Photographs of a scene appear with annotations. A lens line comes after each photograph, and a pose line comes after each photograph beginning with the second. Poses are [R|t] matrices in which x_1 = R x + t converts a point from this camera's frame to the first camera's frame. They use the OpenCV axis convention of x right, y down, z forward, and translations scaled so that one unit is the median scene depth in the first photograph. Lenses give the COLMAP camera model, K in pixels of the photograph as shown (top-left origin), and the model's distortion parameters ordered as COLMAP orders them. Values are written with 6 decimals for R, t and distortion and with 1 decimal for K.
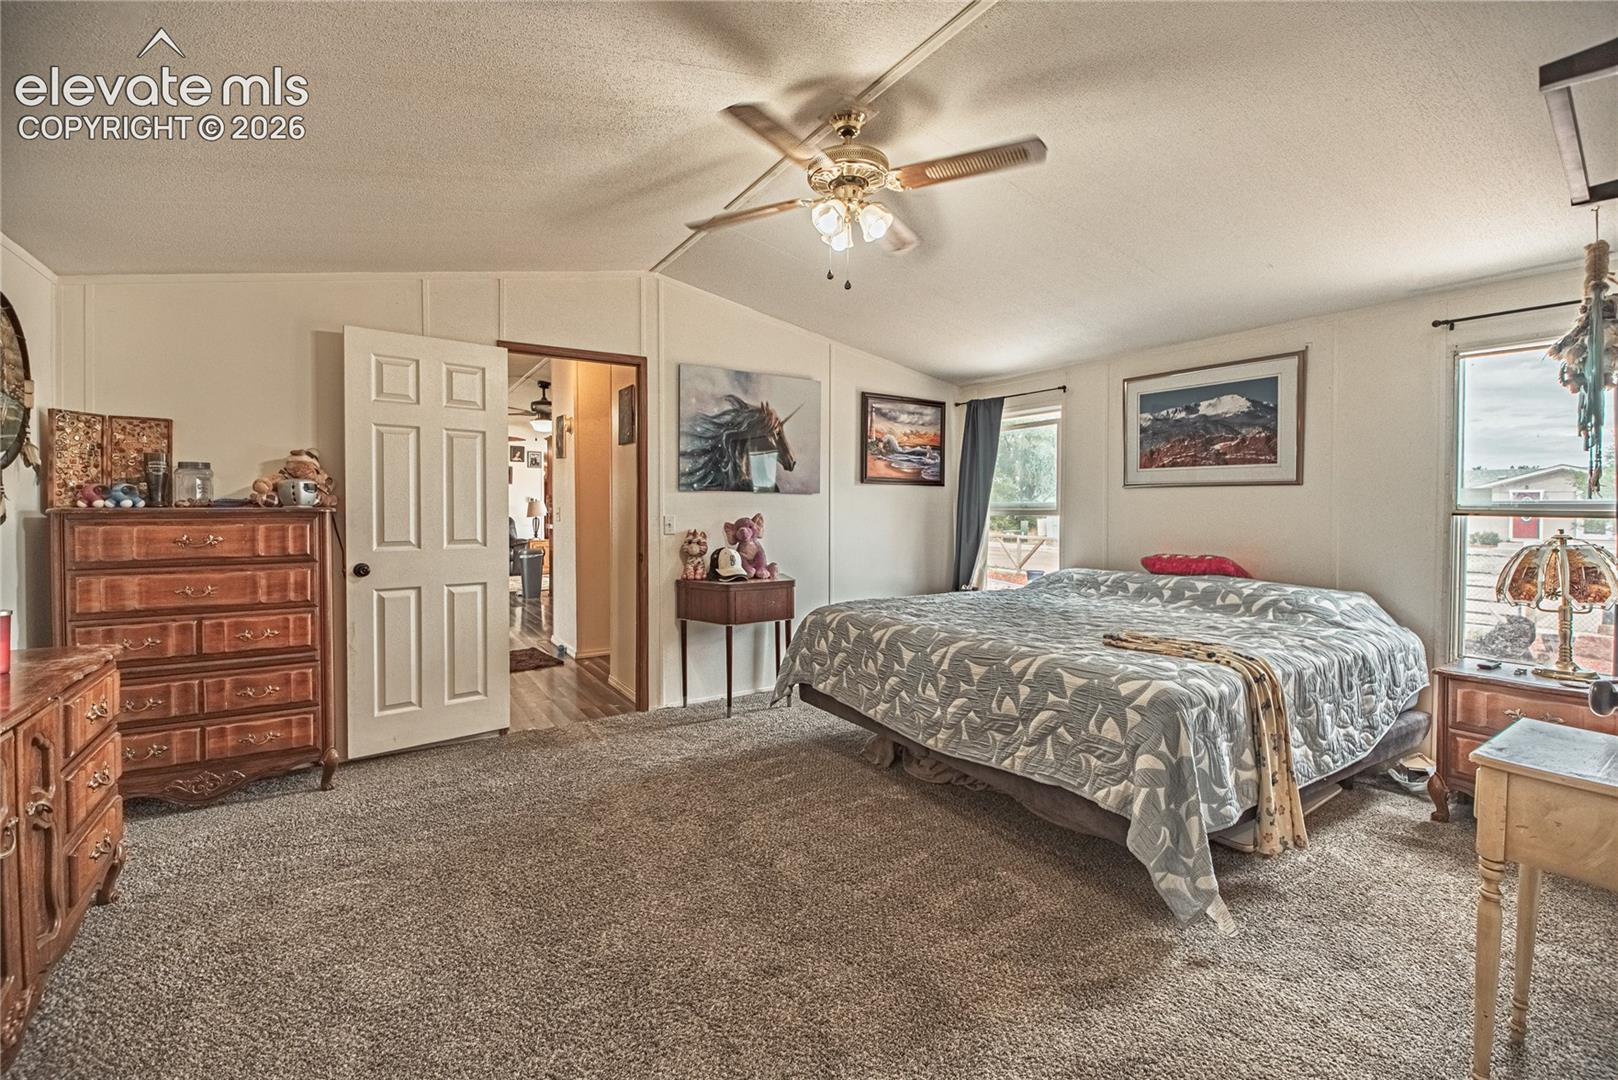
lens RADIAL K [[703.8, 0, 826.7], [0, 703.8, 520.6], [0, 0, 1]] dist [0.001927, -0.000601]
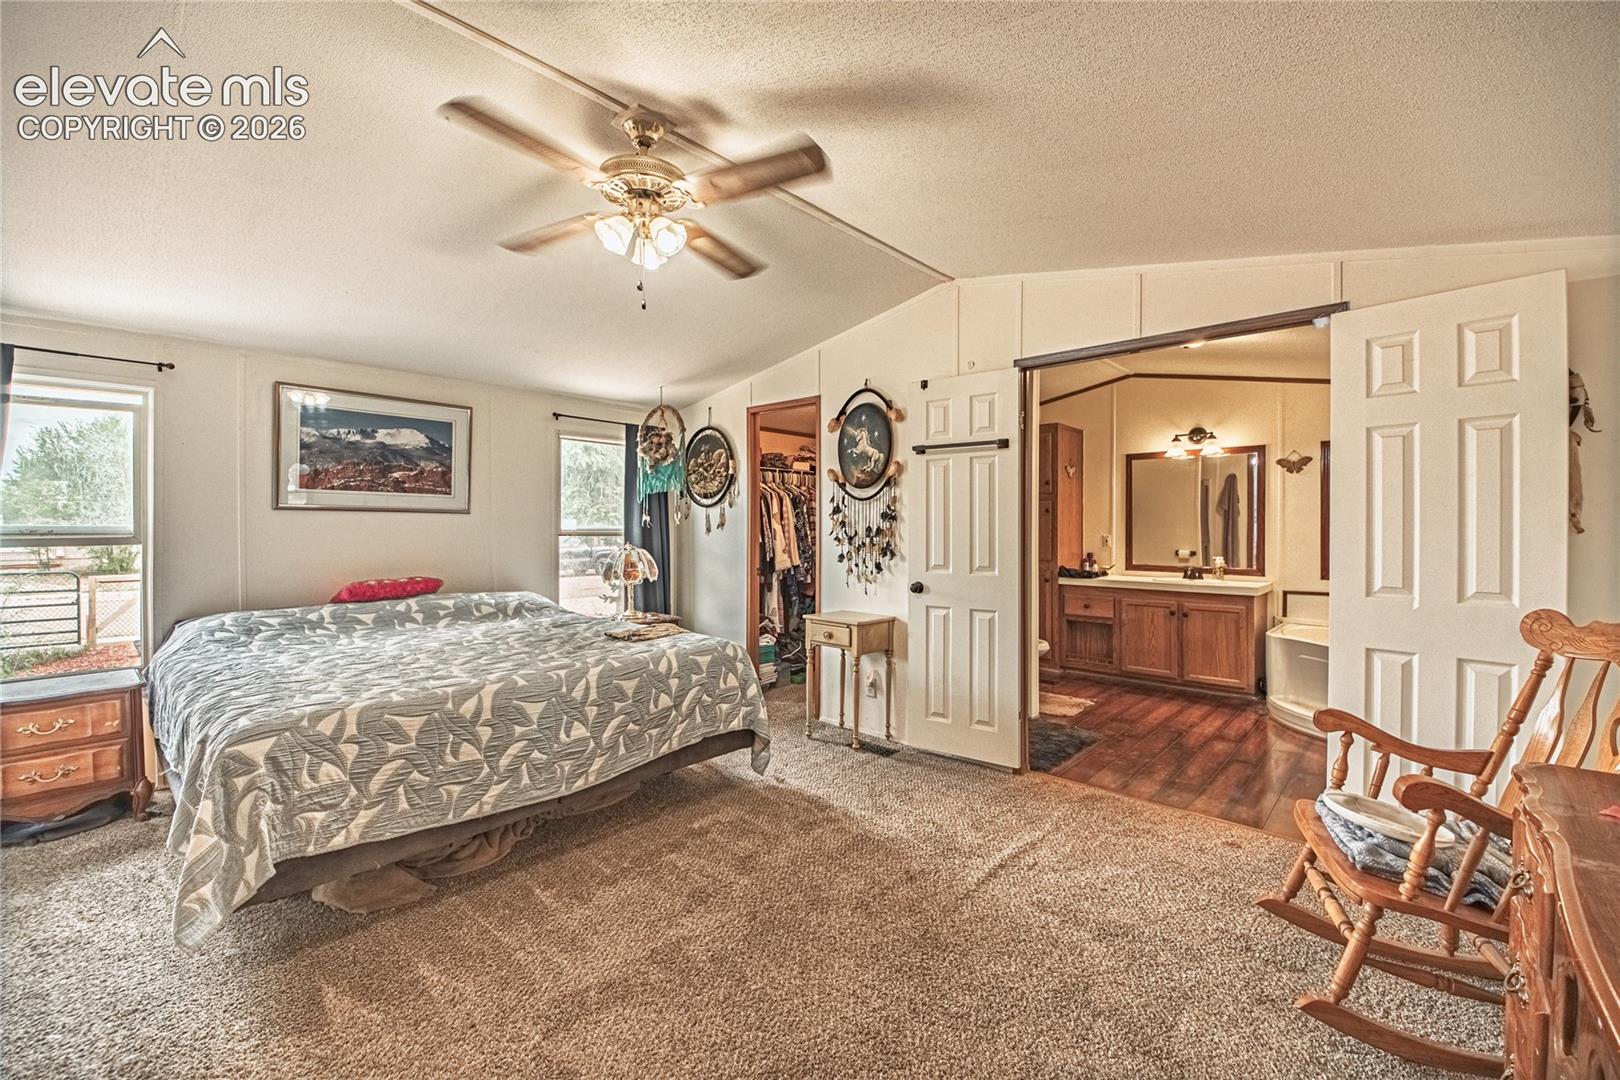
lens RADIAL K [[663.9, 0, 812.9], [0, 663.9, 518.3], [0, 0, 1]] dist [0.014165, -0.000328]
pose [[-0.244135, 0.006594, 0.969719, -0.602732], [0.015080, 0.999882, -0.003003, -0.028633], [-0.969624, 0.013891, -0.244206, 0.673269]]
